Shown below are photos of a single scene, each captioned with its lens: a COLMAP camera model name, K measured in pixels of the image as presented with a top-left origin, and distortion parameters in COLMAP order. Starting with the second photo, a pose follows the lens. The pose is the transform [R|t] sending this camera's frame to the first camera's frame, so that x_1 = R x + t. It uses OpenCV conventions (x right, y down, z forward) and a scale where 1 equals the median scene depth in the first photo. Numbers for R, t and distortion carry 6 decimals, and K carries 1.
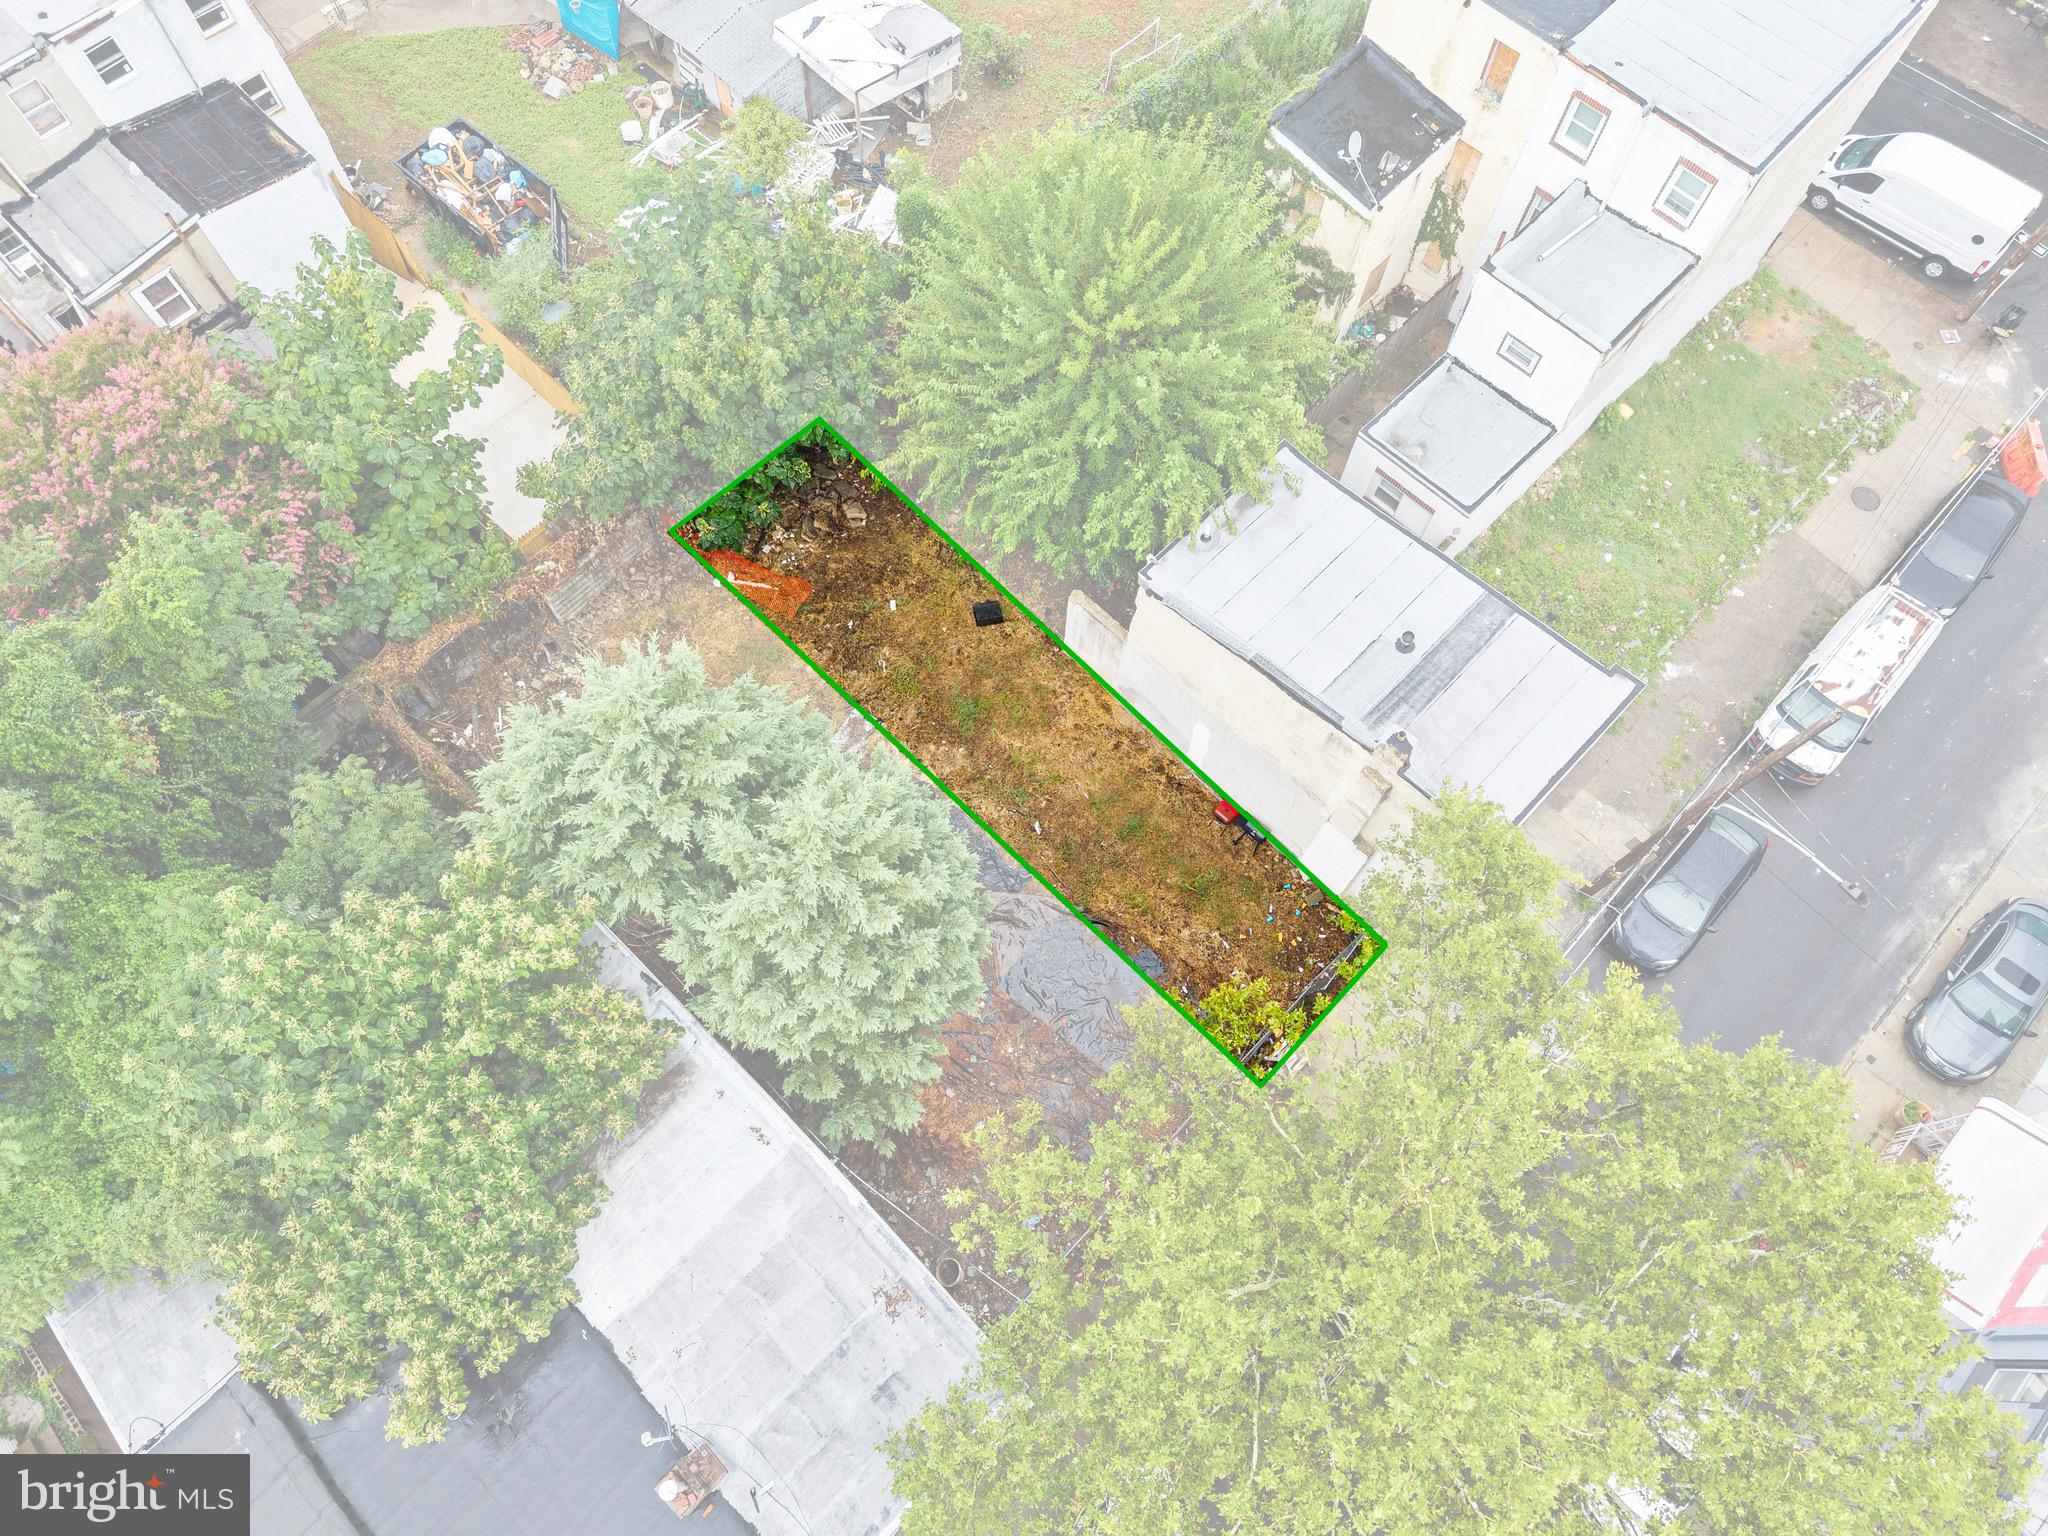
lens RADIAL K [[1384.5, 0, 1017.2], [0, 1384.5, 764.7], [0, 0, 1]] dist [0.005261, 0.001972]
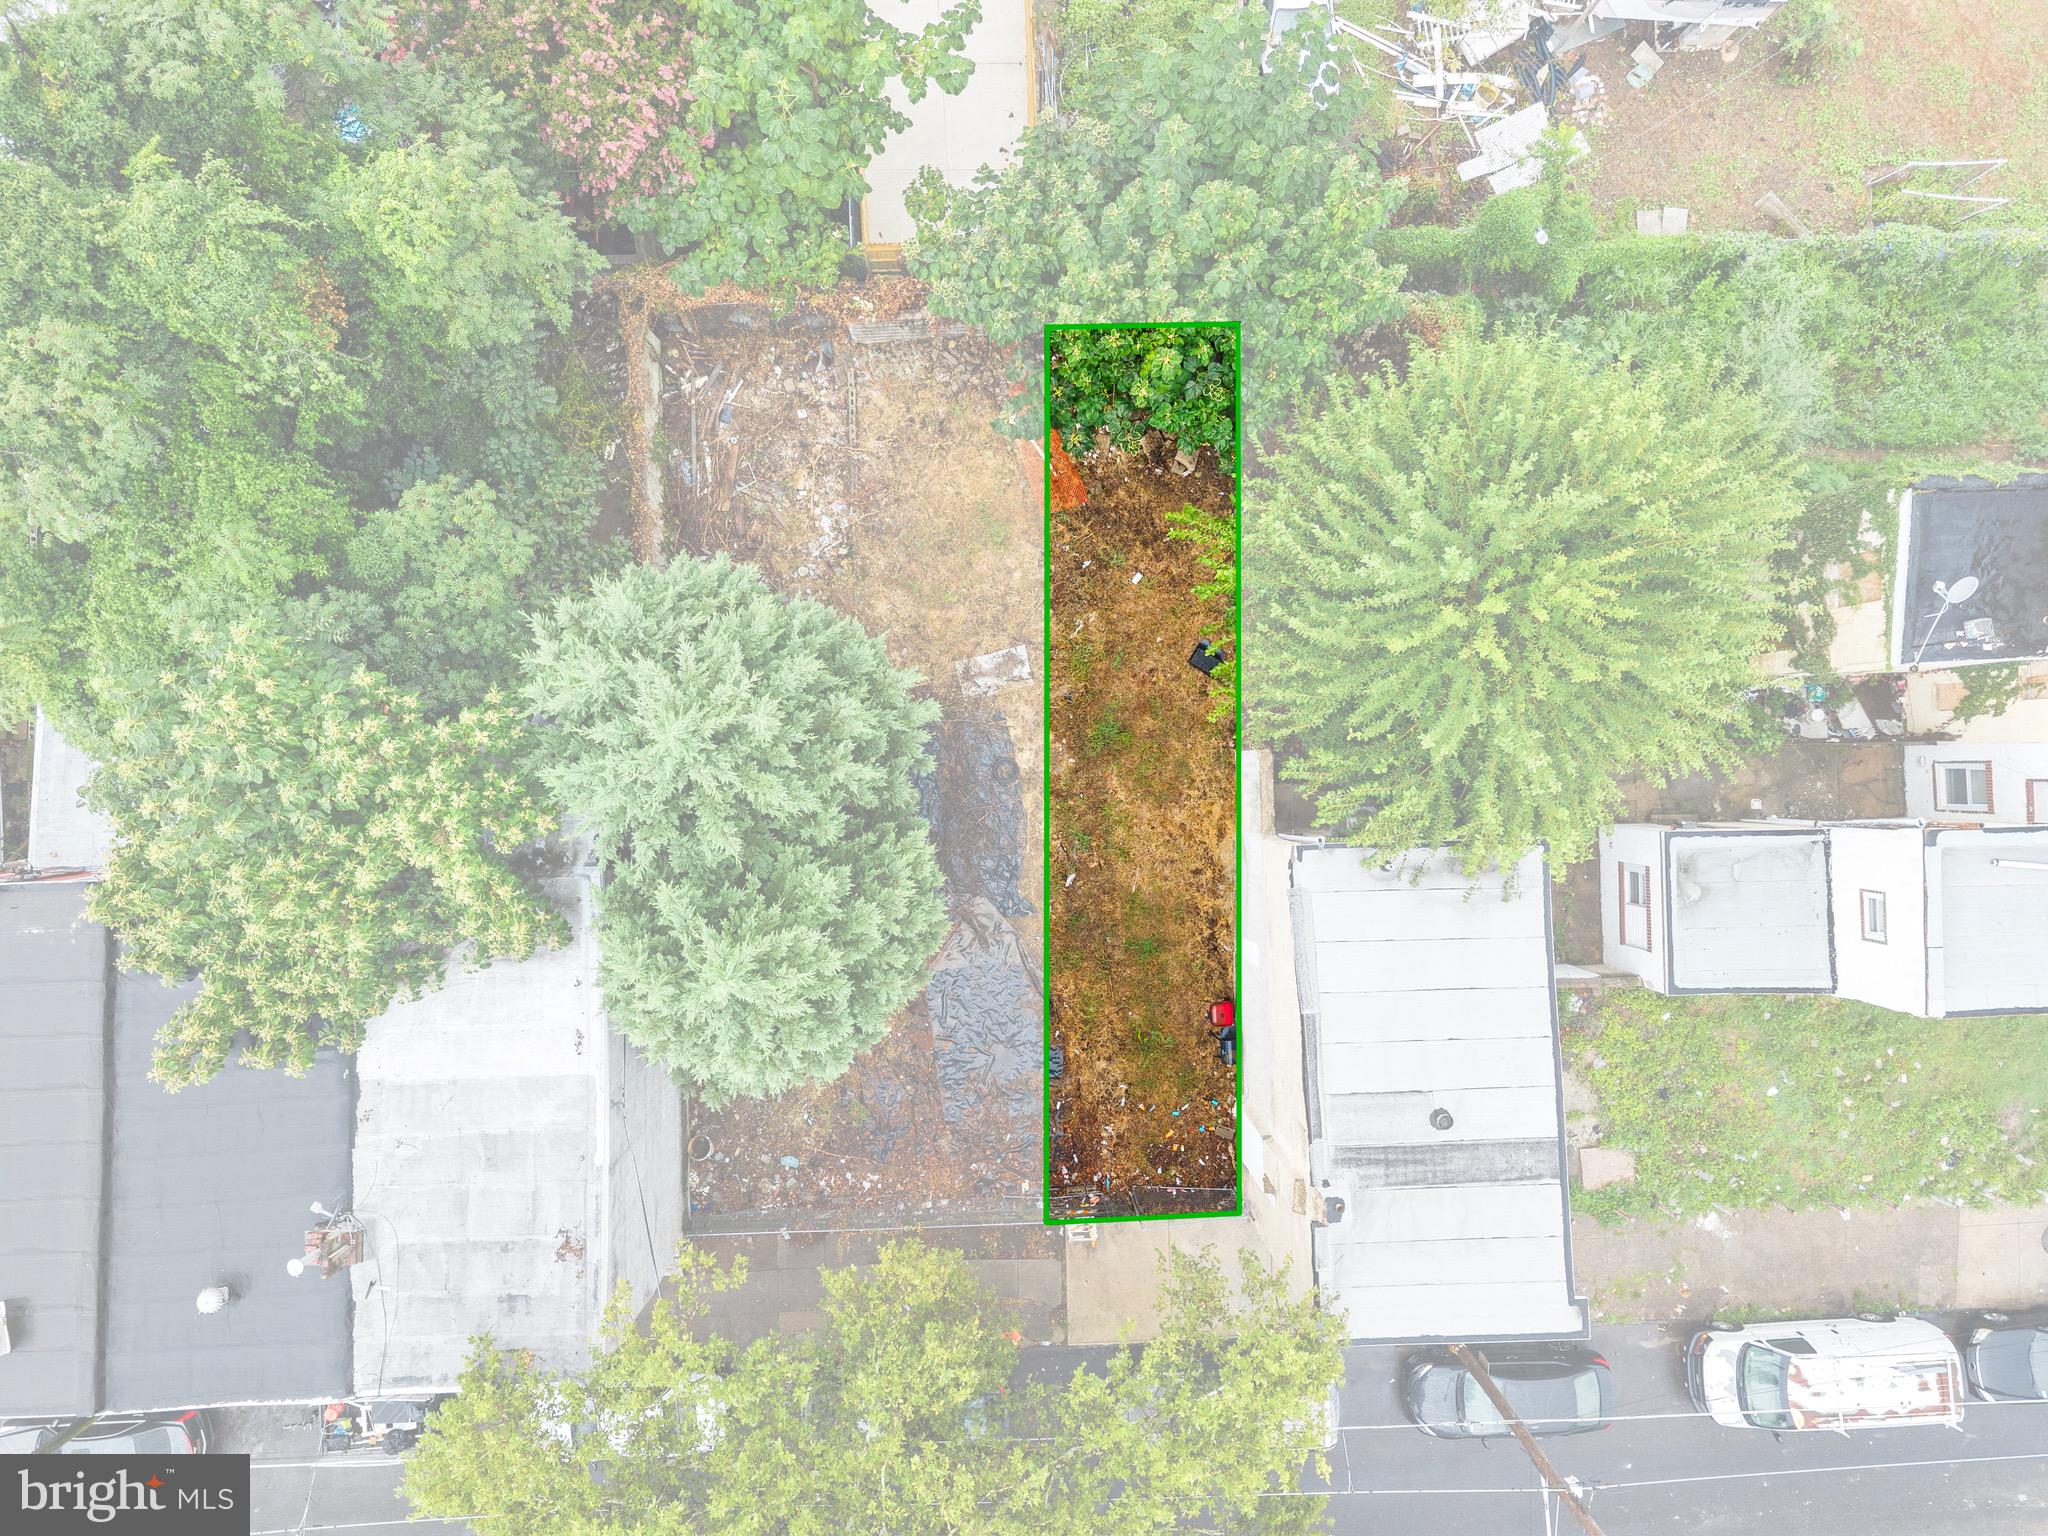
lens RADIAL K [[1397.1, 0, 1017.4], [0, 1397.1, 765.4], [0, 0, 1]] dist [0.004243, -0.001327]
pose [[0.721810, 0.692087, 0.002444, -0.066905], [-0.641115, 0.667310, 0.379037, -0.338161], [0.260695, -0.275160, 0.925378, 0.122527]]
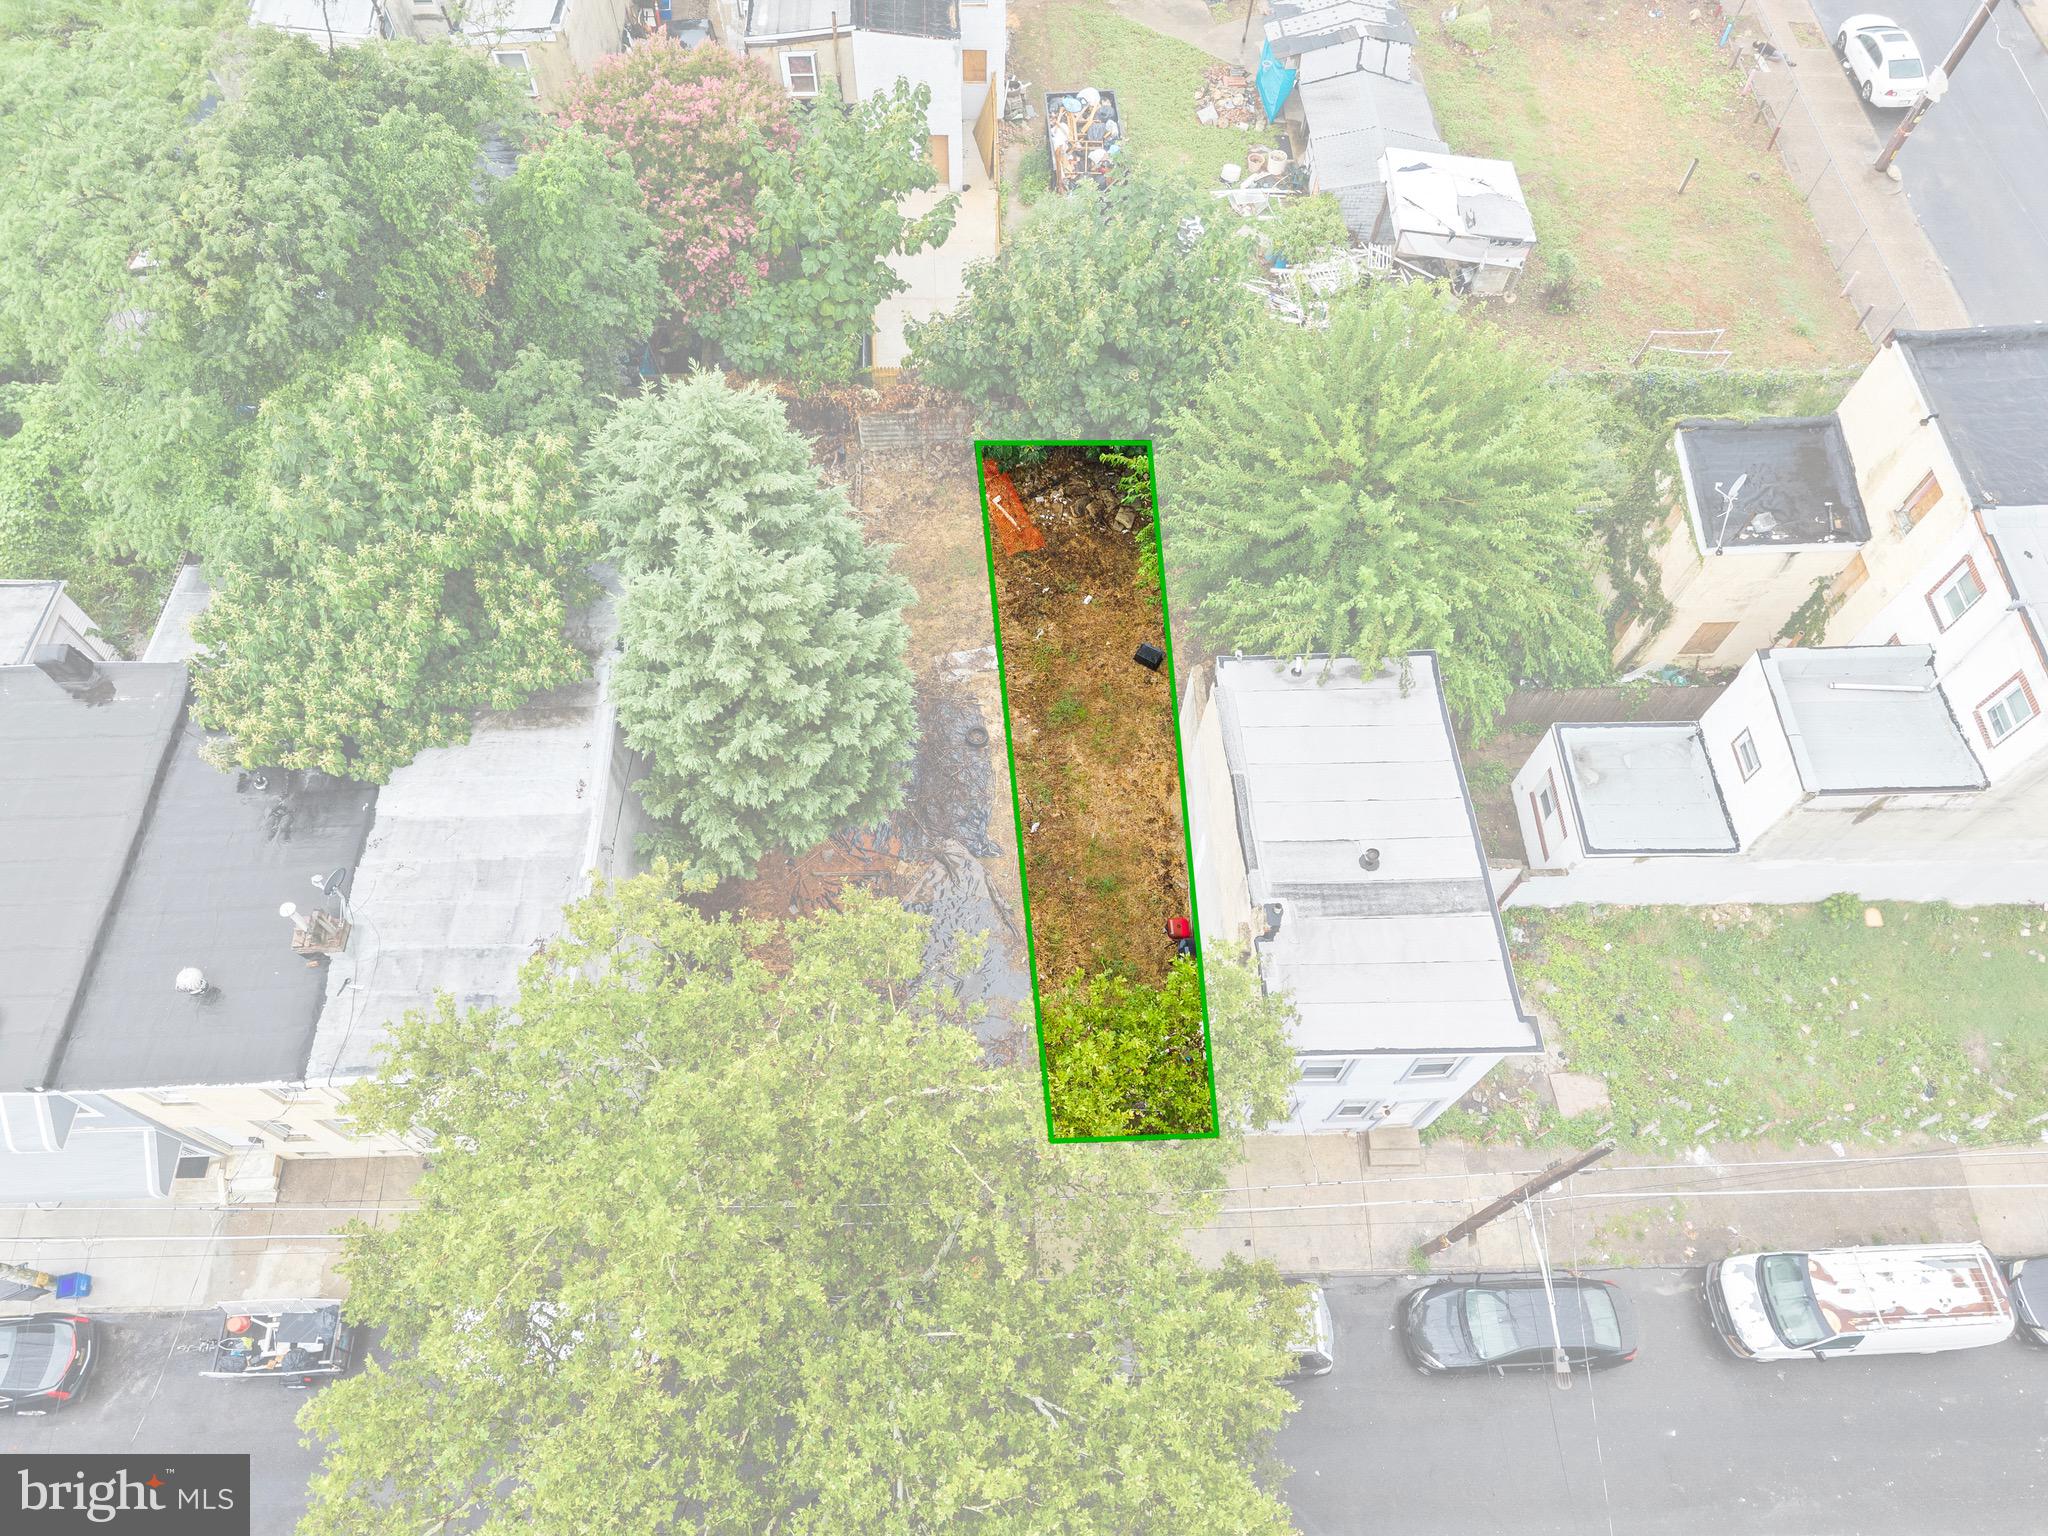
lens RADIAL K [[1395.6, 0, 1021.5], [0, 1395.6, 770.9], [0, 0, 1]] dist [0.009543, -0.005585]
pose [[0.724682, 0.601915, -0.335461, 0.325111], [-0.635757, 0.771805, 0.011445, 0.007021], [0.265799, 0.204978, 0.941984, 0.000848]]
